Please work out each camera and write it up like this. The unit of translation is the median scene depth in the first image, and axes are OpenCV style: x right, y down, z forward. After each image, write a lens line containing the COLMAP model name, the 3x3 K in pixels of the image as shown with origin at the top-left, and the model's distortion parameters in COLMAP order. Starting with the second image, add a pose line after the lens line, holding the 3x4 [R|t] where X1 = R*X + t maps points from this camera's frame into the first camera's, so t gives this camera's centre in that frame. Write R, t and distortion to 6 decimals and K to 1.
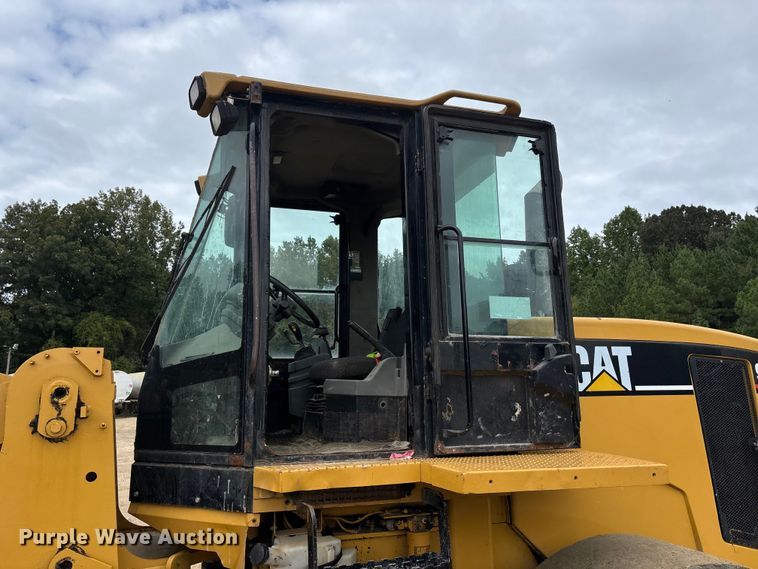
lens RADIAL K [[580.3, 0, 383.3], [0, 580.3, 281.8], [0, 0, 1]] dist [0.040834, -0.043496]
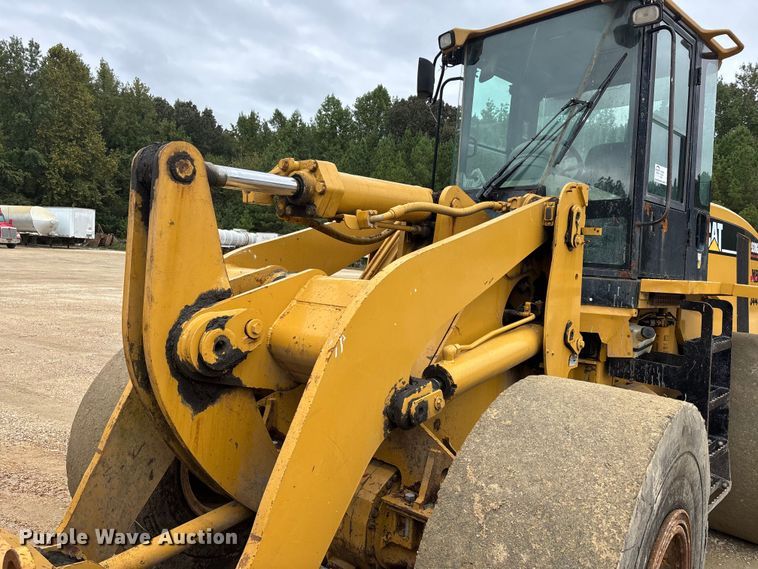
lens RADIAL K [[580.3, 0, 371.5], [0, 580.3, 291.2], [0, 0, 1]] dist [0.040834, -0.043496]
pose [[0.892636, 0.054511, 0.447470, -0.050590], [-0.166766, 0.962167, 0.215461, 0.004715], [-0.418796, -0.266951, 0.867956, -0.000547]]
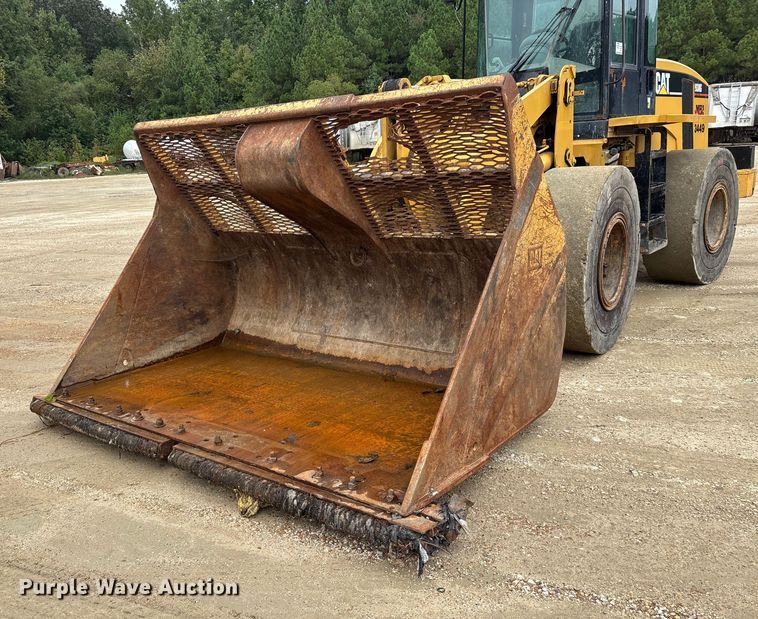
lens RADIAL K [[677.2, 0, 316.6], [0, 677.2, 344.7], [0, 0, 1]] dist [0.072009, -0.069273]
pose [[0.886322, -0.152493, 0.437241, -0.092437], [-0.049142, 0.907916, 0.416261, 0.001110], [-0.460455, -0.390428, 0.797212, -0.038165]]
